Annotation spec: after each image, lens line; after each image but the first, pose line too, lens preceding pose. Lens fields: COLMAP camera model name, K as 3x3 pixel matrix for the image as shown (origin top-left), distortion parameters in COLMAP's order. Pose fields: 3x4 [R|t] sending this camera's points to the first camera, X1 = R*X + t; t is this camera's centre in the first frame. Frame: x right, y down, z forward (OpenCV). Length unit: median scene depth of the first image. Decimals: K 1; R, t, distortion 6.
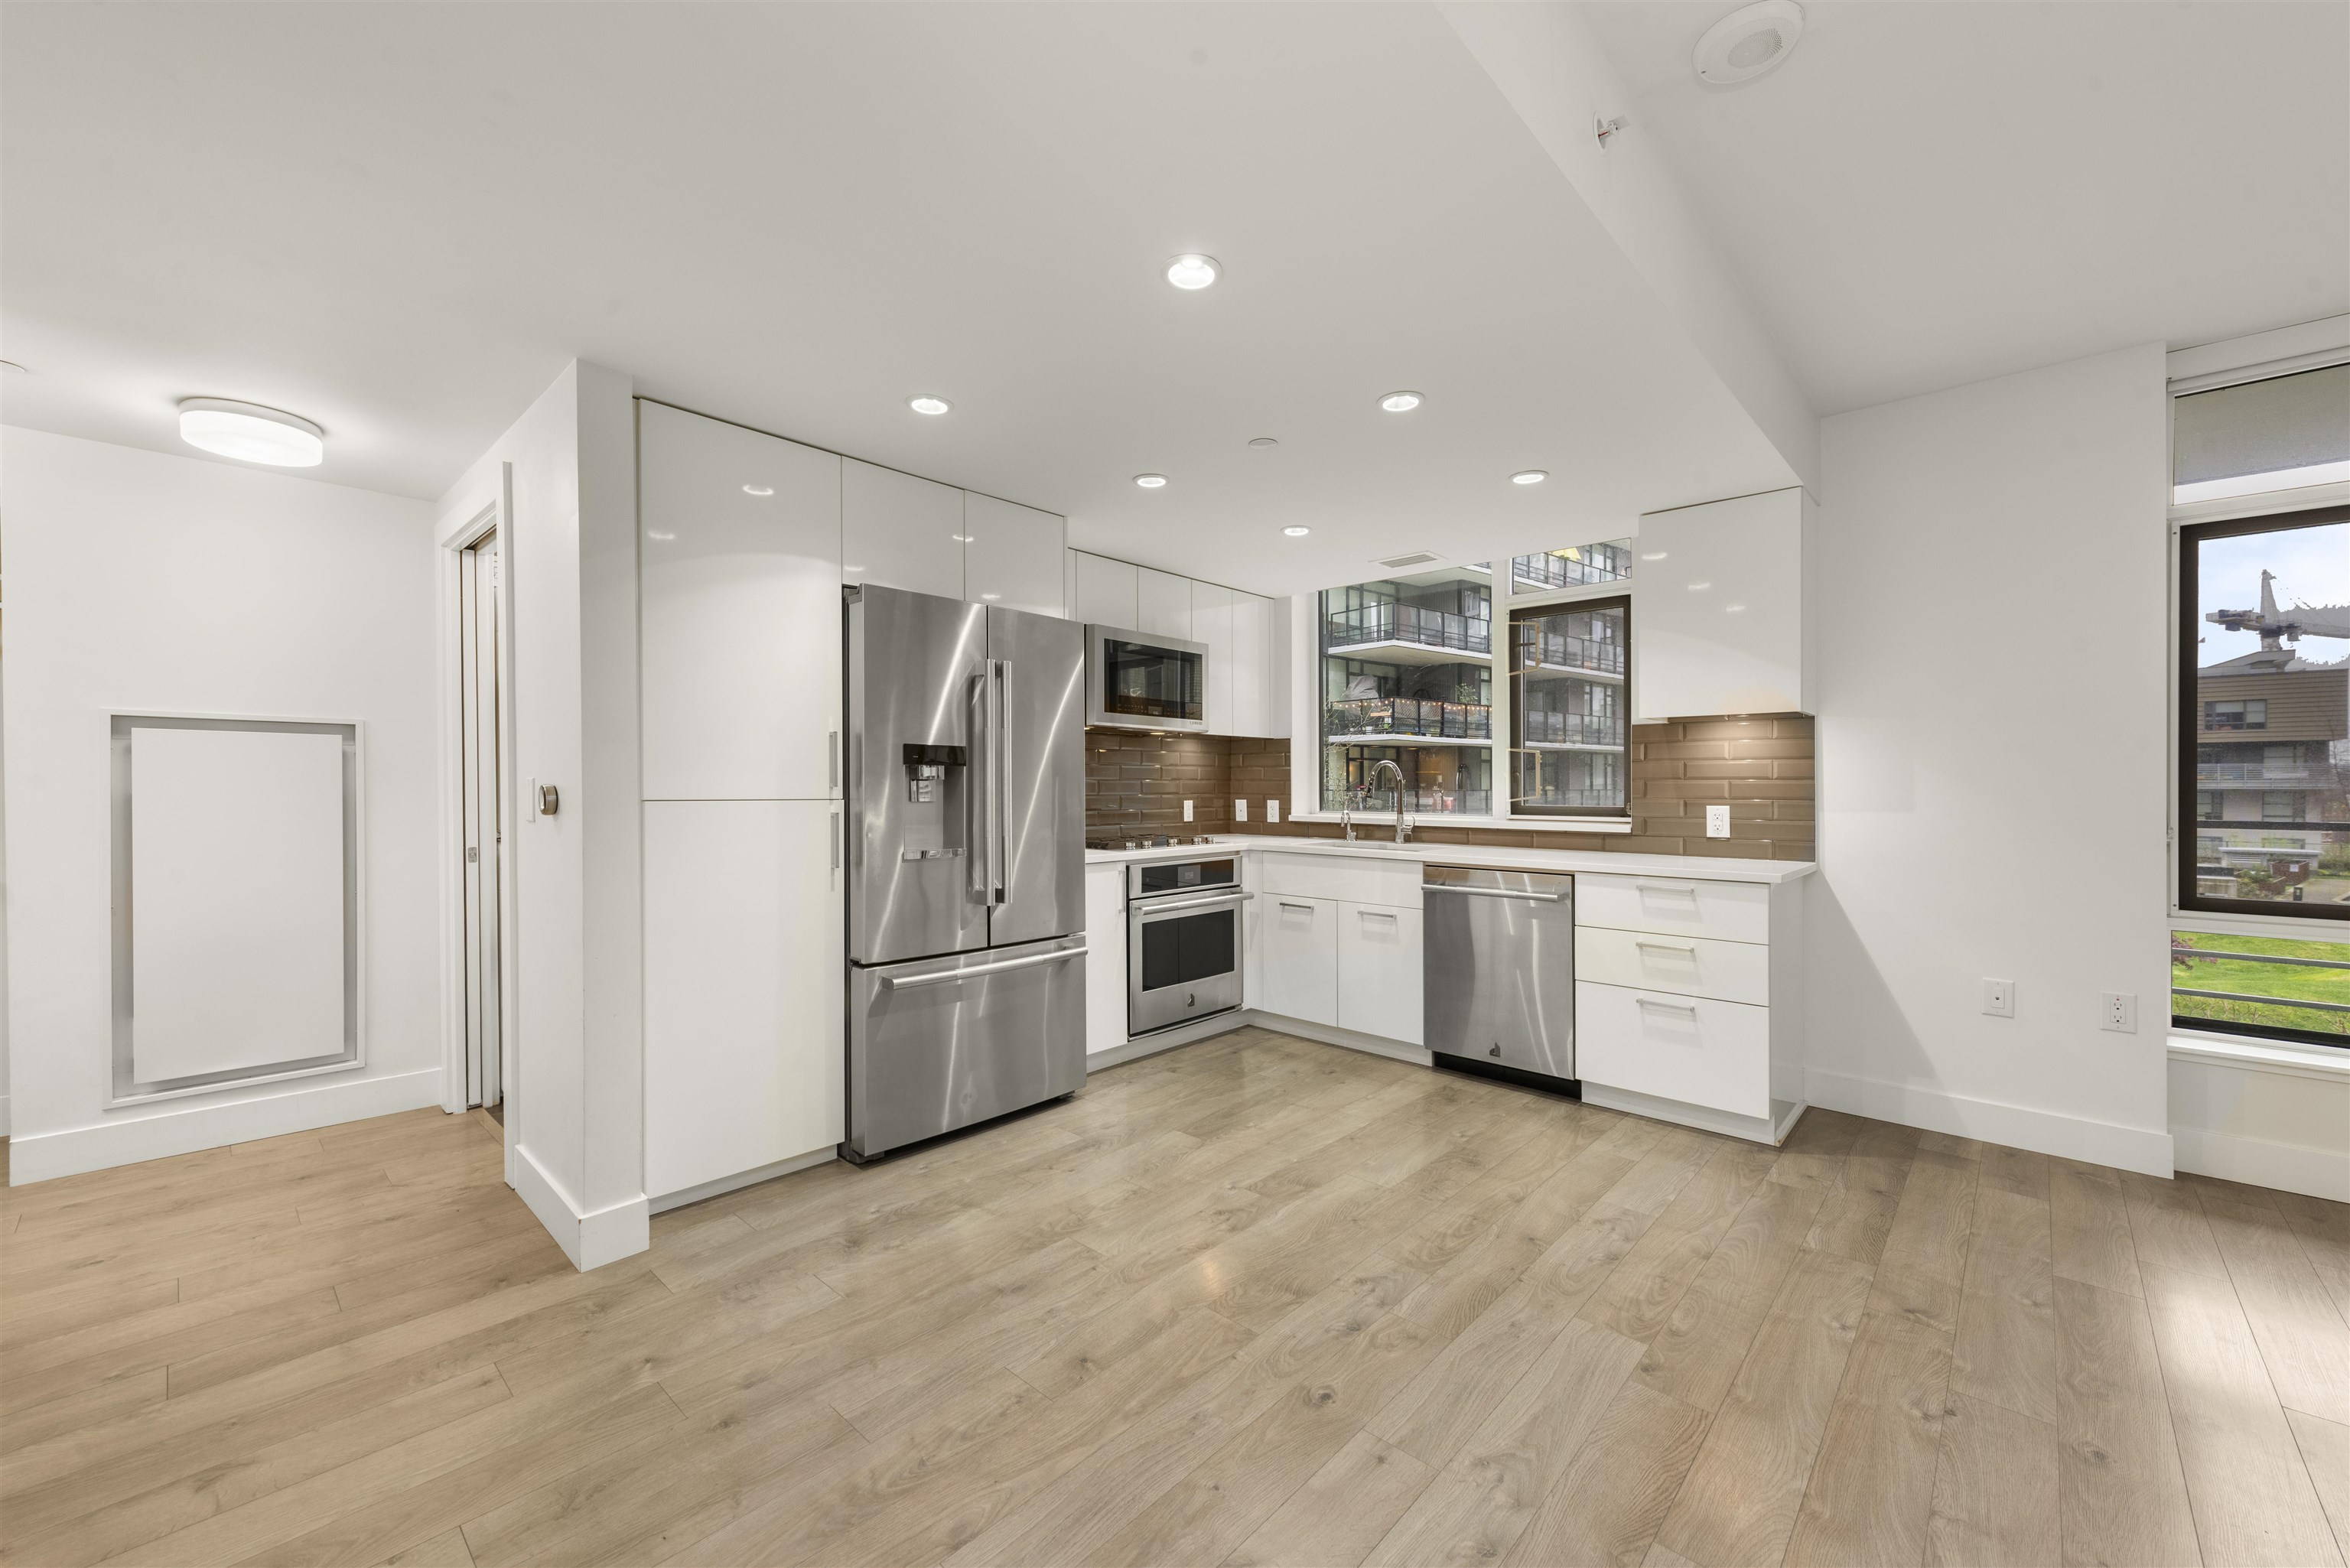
lens RADIAL K [[918.8, 0, 1163.2], [0, 918.8, 797.2], [0, 0, 1]] dist [0.009853, -0.000092]
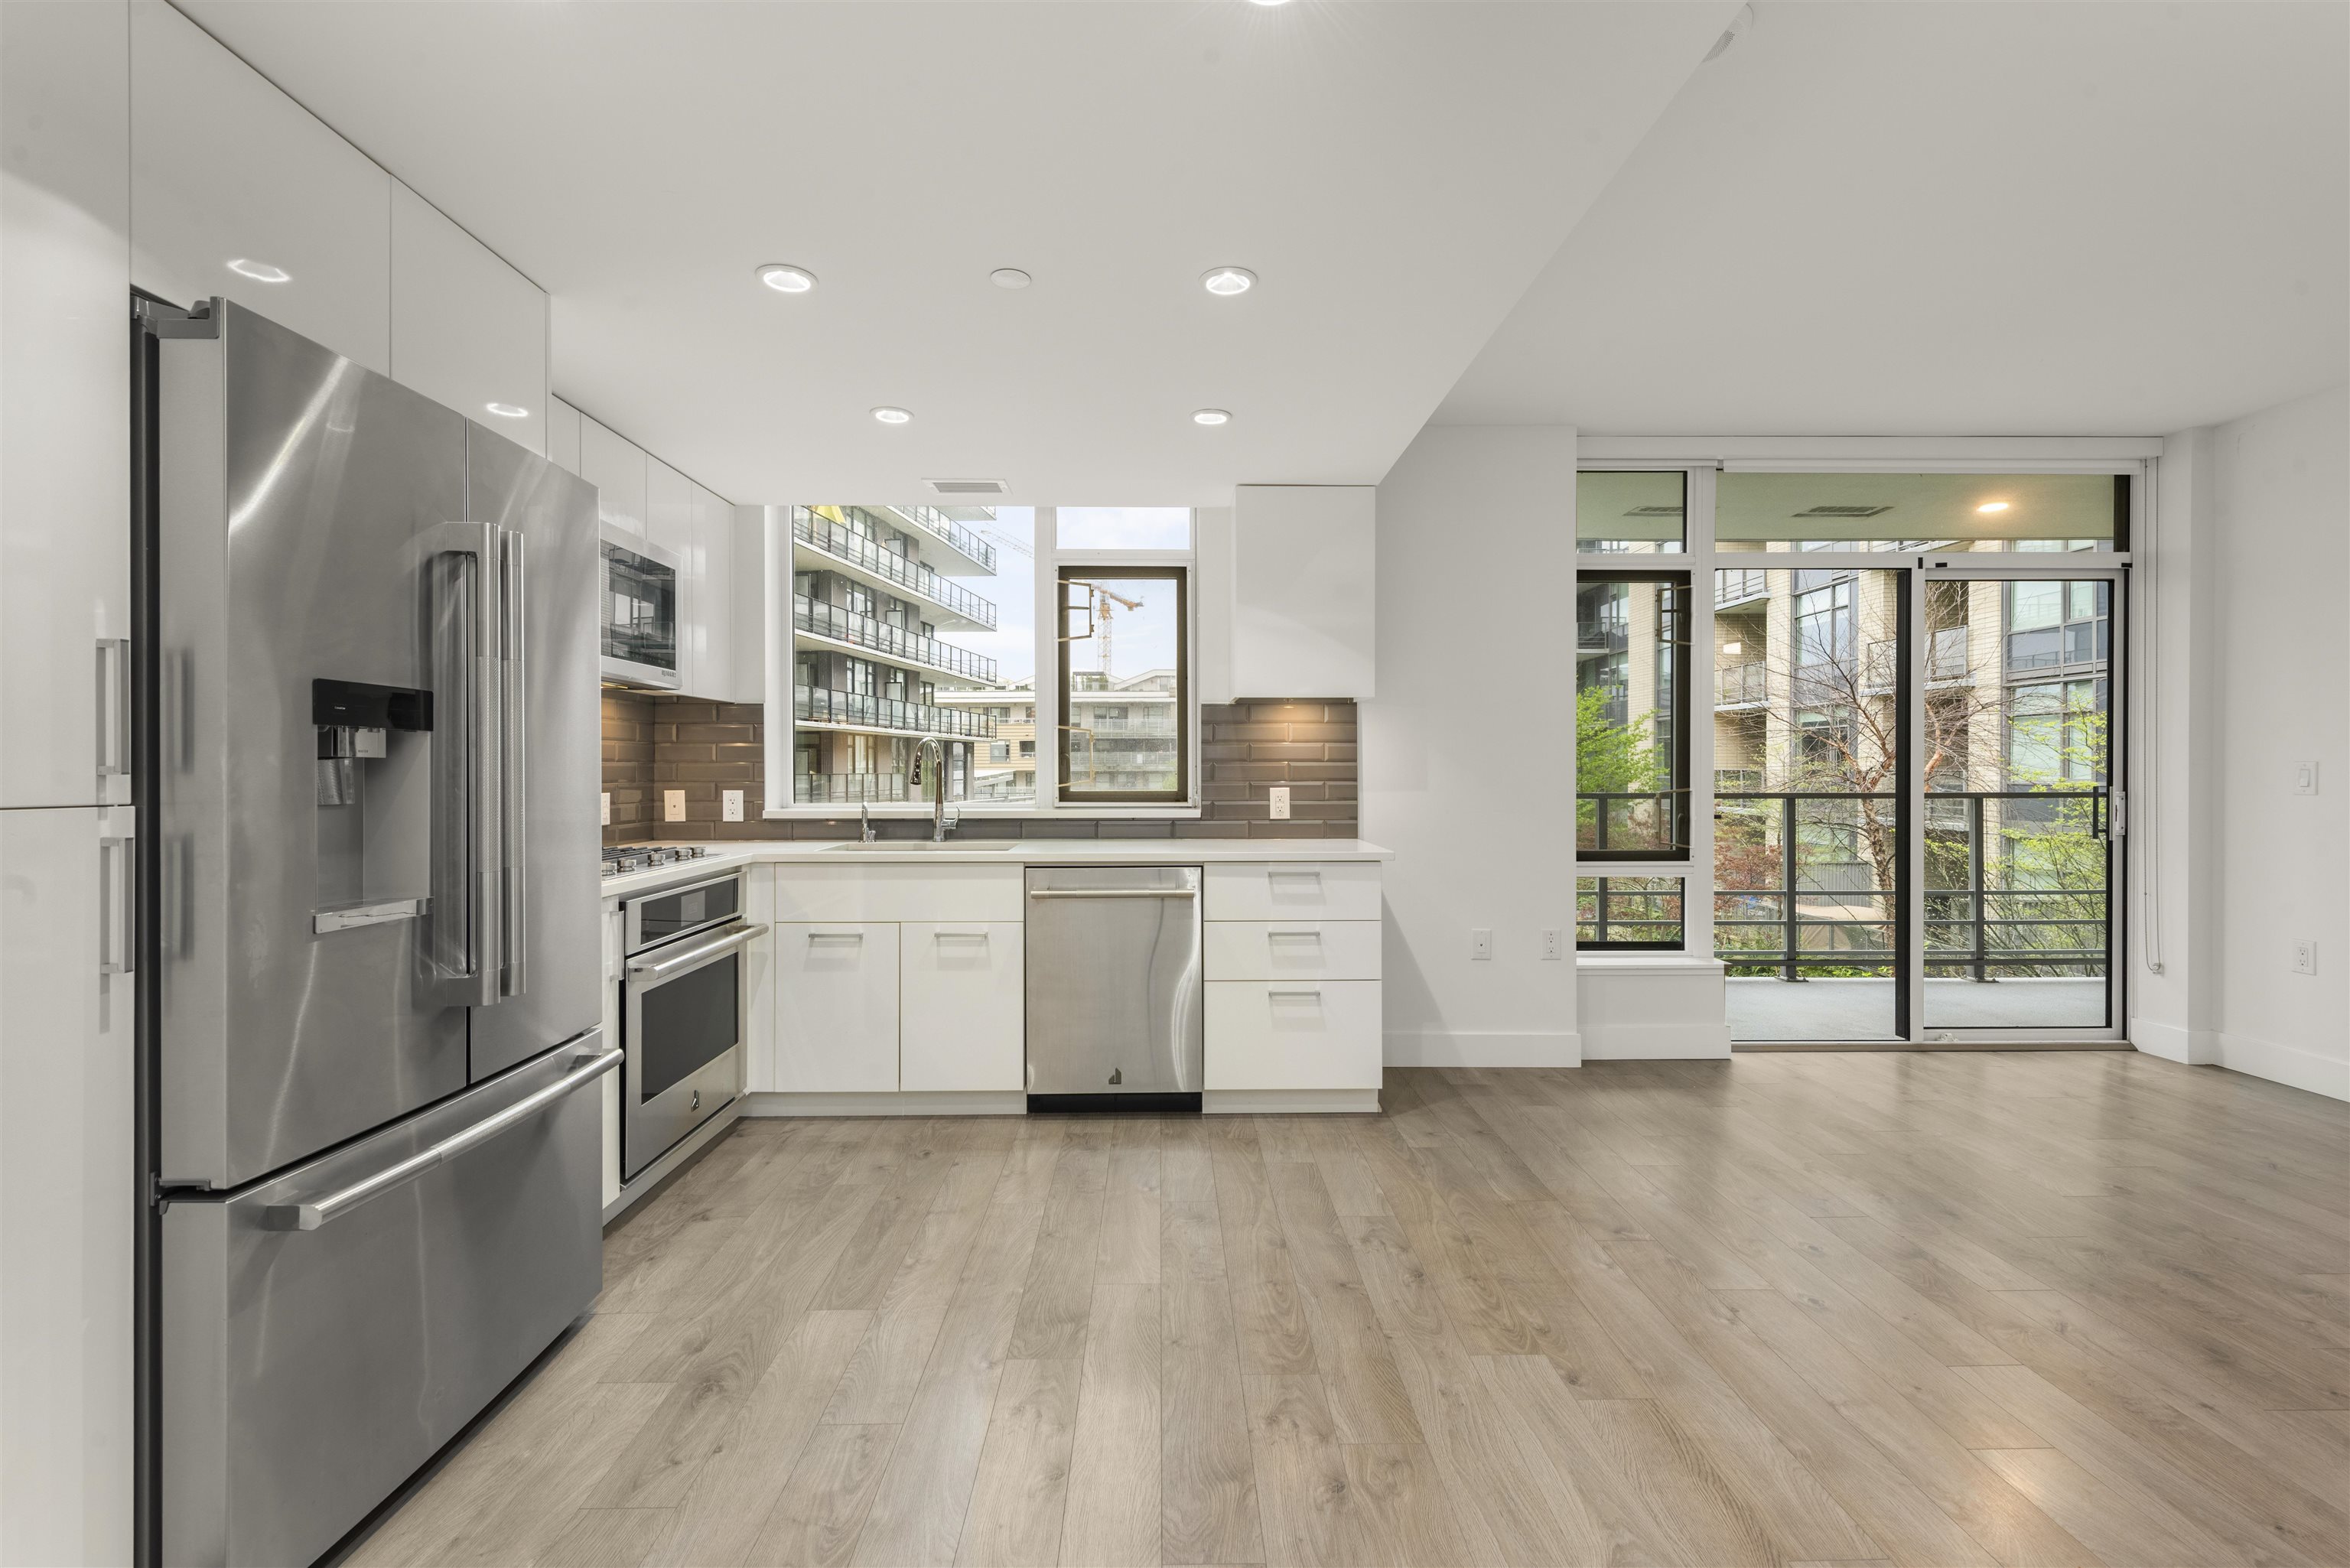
lens RADIAL K [[1031.4, 0, 1174.5], [0, 1031.4, 778.4], [0, 0, 1]] dist [0.011361, -0.000259]
pose [[0.718407, -0.009191, 0.695562, -0.252052], [0.011993, 0.999928, 0.000827, -0.003271], [-0.695519, 0.007748, 0.718466, 0.255301]]
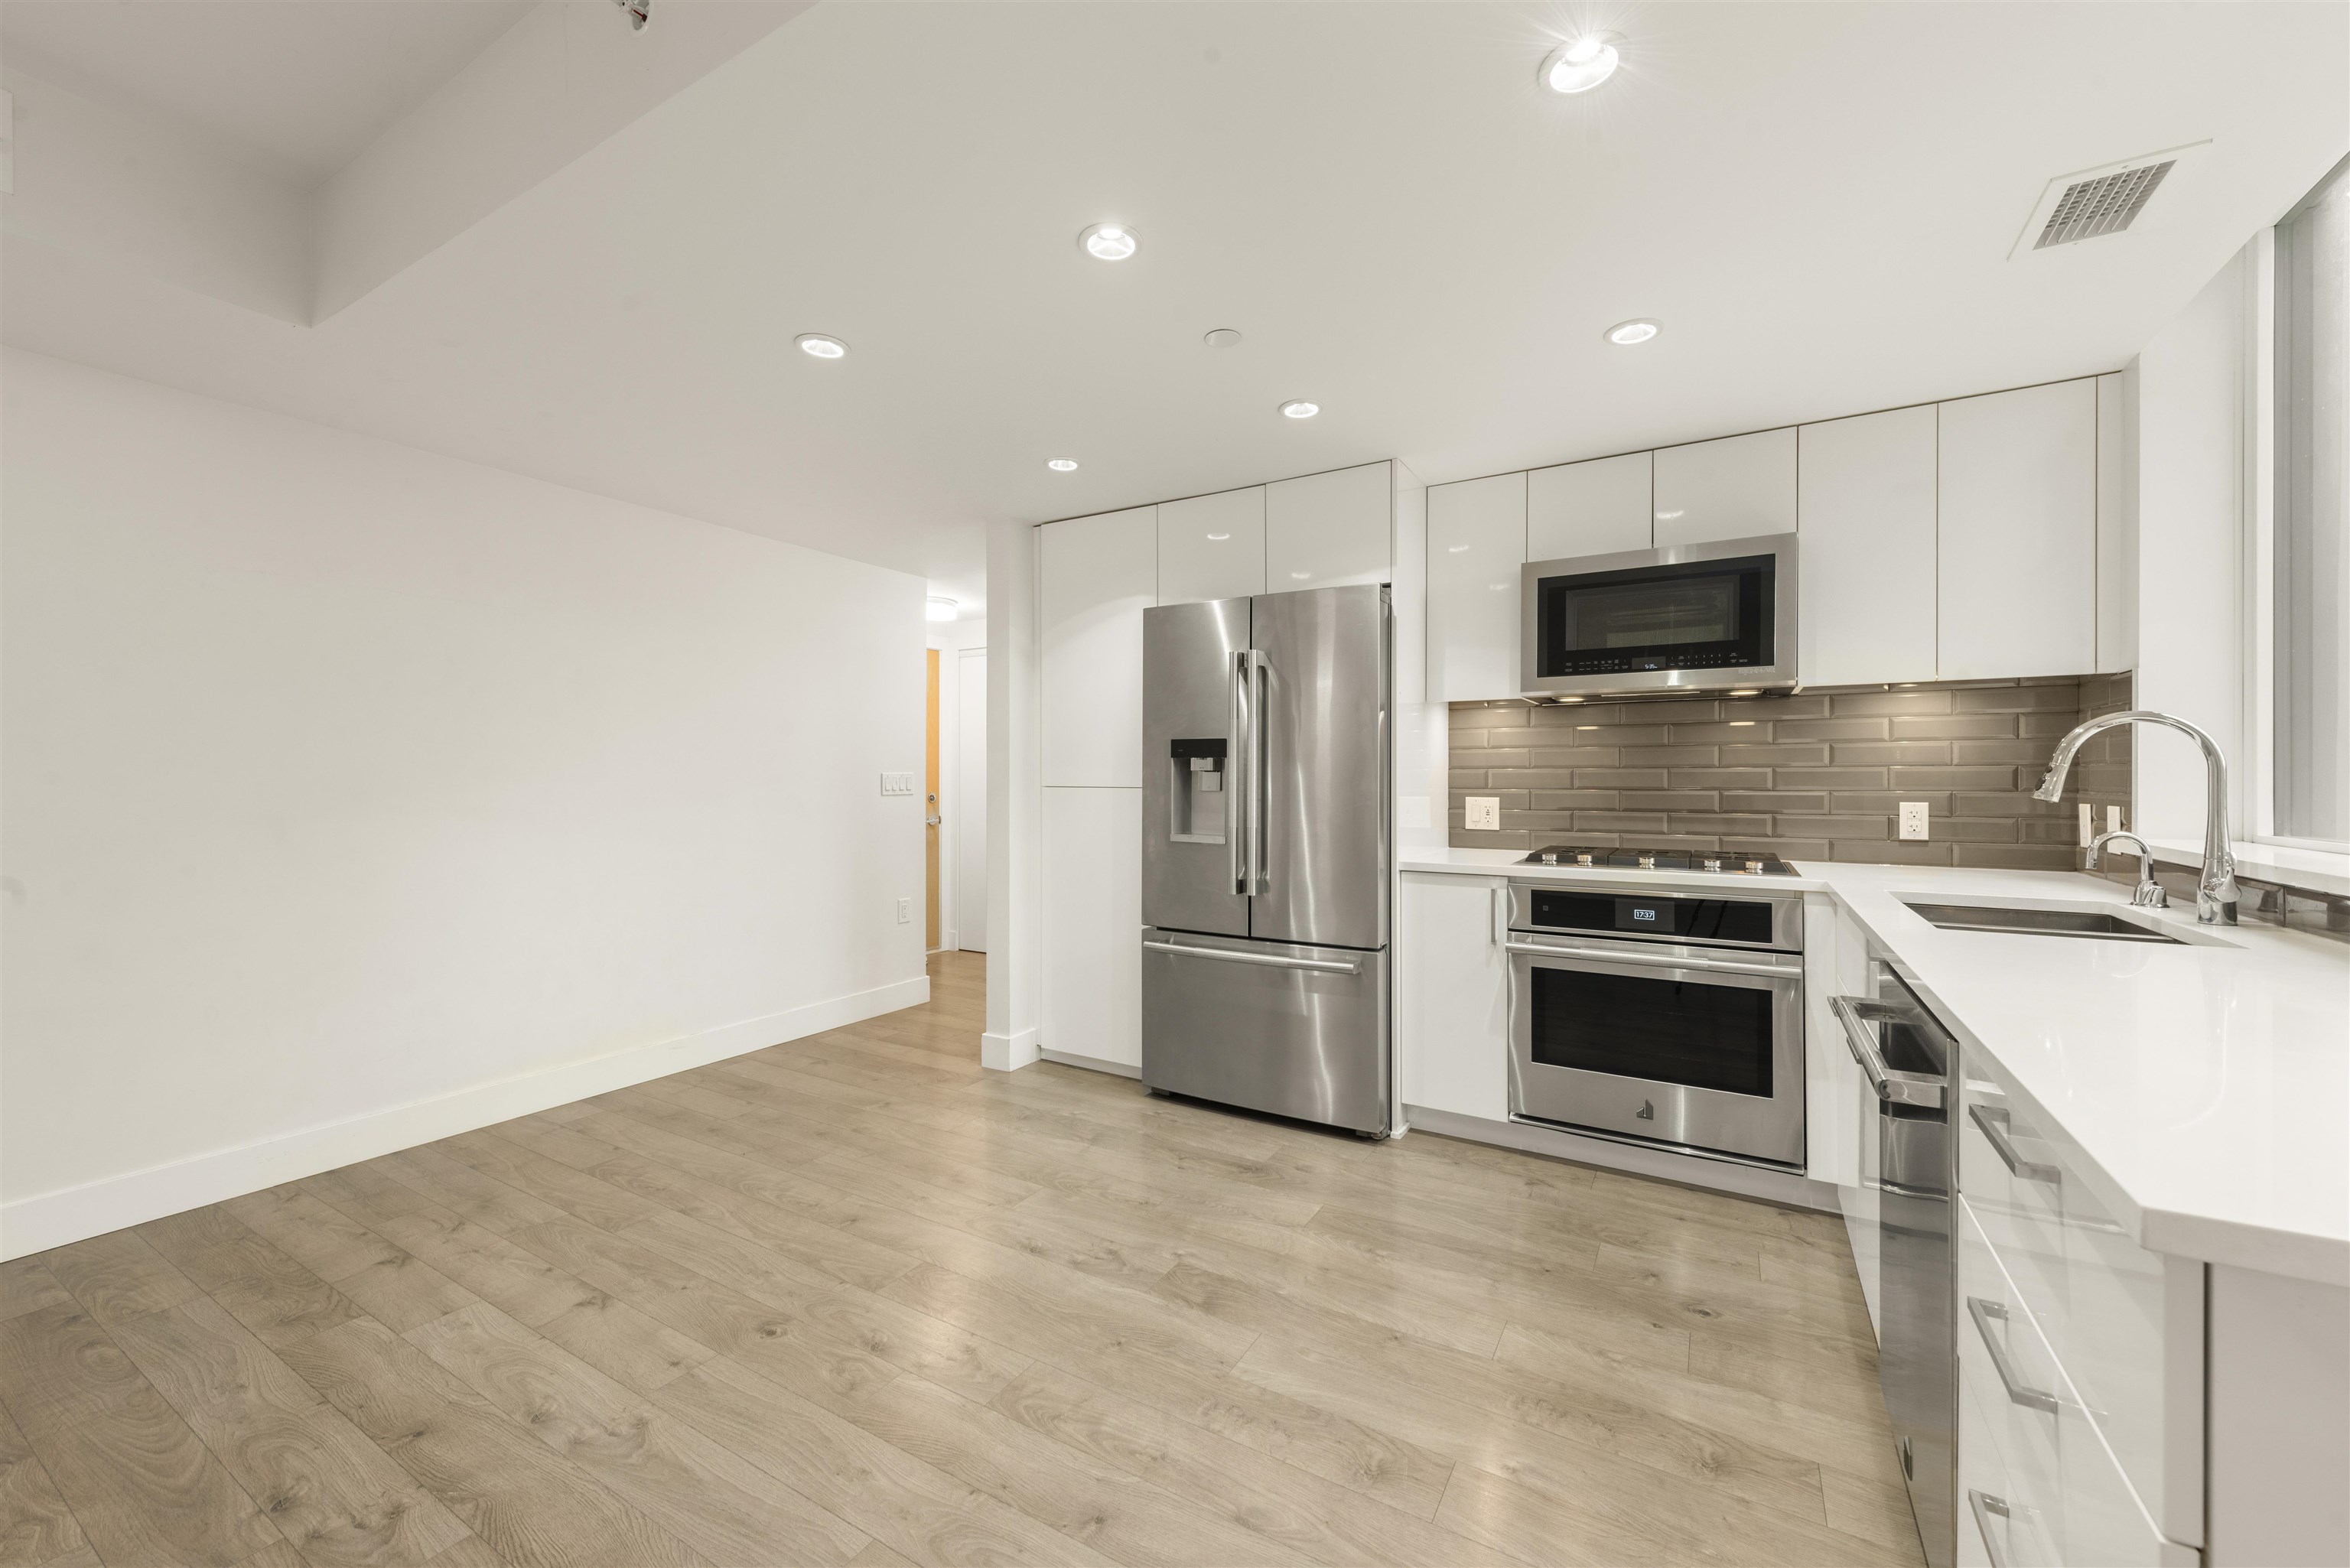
lens RADIAL K [[922.9, 0, 1175.0], [0, 922.9, 784.0], [0, 0, 1]] dist [0.009170, -0.000175]
pose [[0.211328, 0.004387, -0.977405, 0.637904], [-0.012726, 0.999918, 0.001737, -0.003265], [0.977332, 0.012071, 0.211367, 0.581731]]
